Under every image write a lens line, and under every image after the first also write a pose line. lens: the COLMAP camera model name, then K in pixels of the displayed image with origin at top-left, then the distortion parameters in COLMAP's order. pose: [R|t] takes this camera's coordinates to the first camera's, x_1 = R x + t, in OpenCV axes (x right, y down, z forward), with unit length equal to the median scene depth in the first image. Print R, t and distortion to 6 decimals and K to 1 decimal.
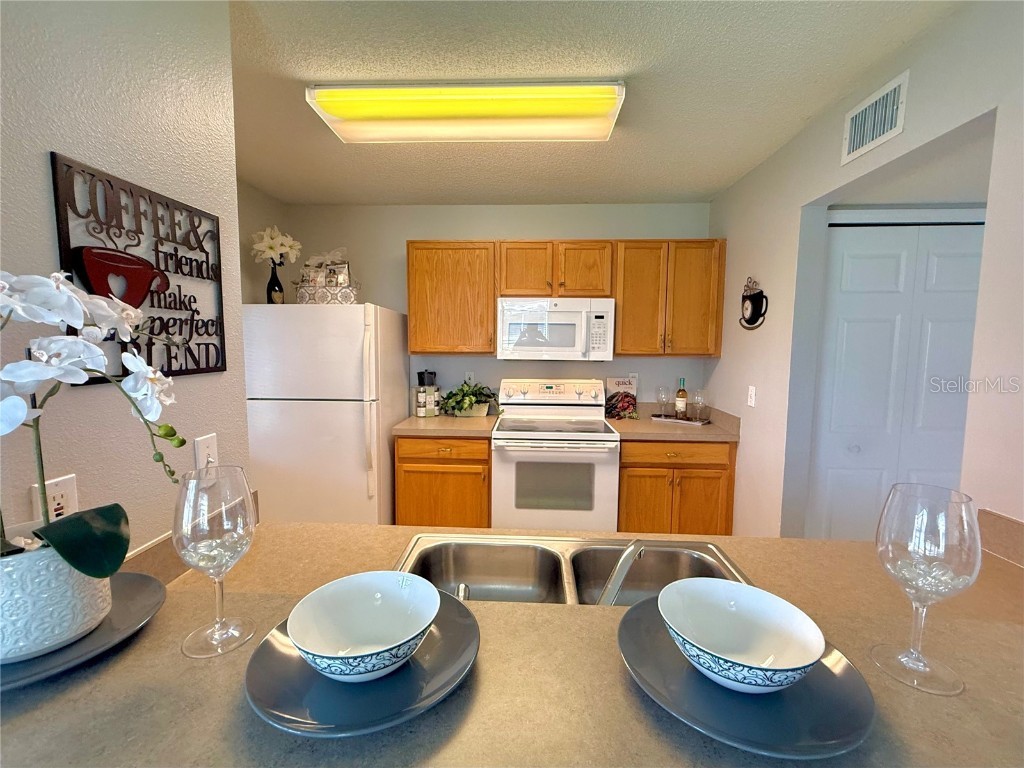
lens RADIAL K [[408.5, 0, 512.0], [0, 408.5, 384.0], [0, 0, 1]] dist [-0.000533, 0.000465]
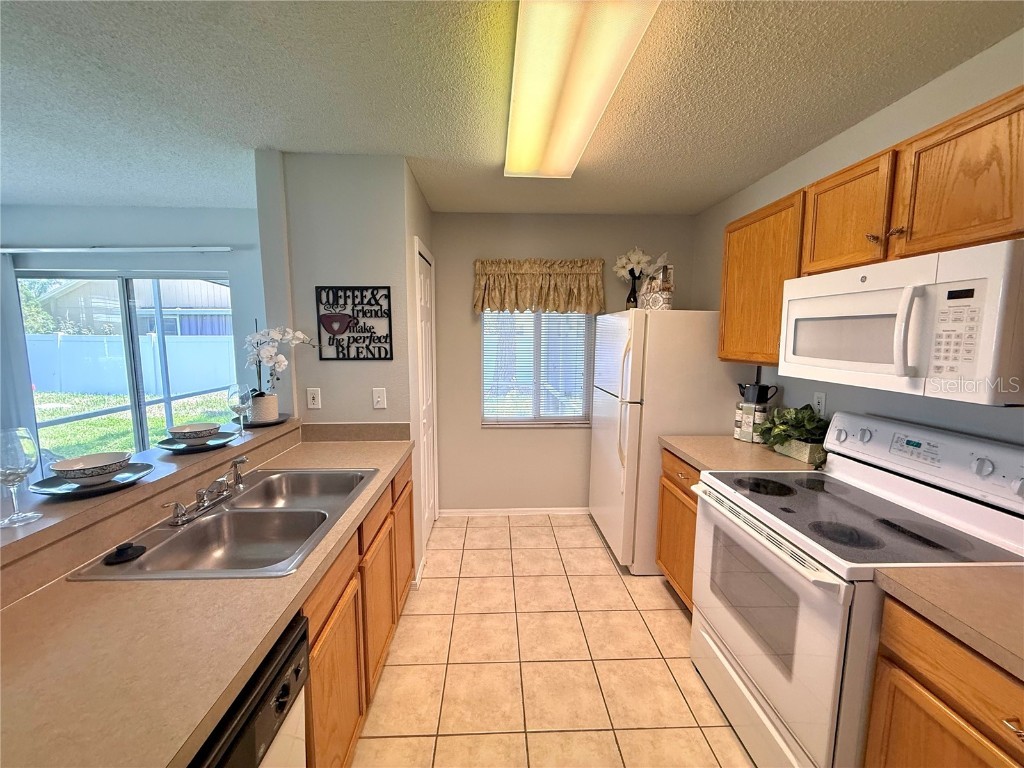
lens RADIAL K [[408.5, 0, 512.0], [0, 408.5, 384.0], [0, 0, 1]] dist [-0.000533, 0.000465]
pose [[0.143070, 0.111418, -0.983421, 1.610615], [-0.102565, 0.989962, 0.097238, -0.196560], [0.984384, 0.086953, 0.153062, 1.448623]]
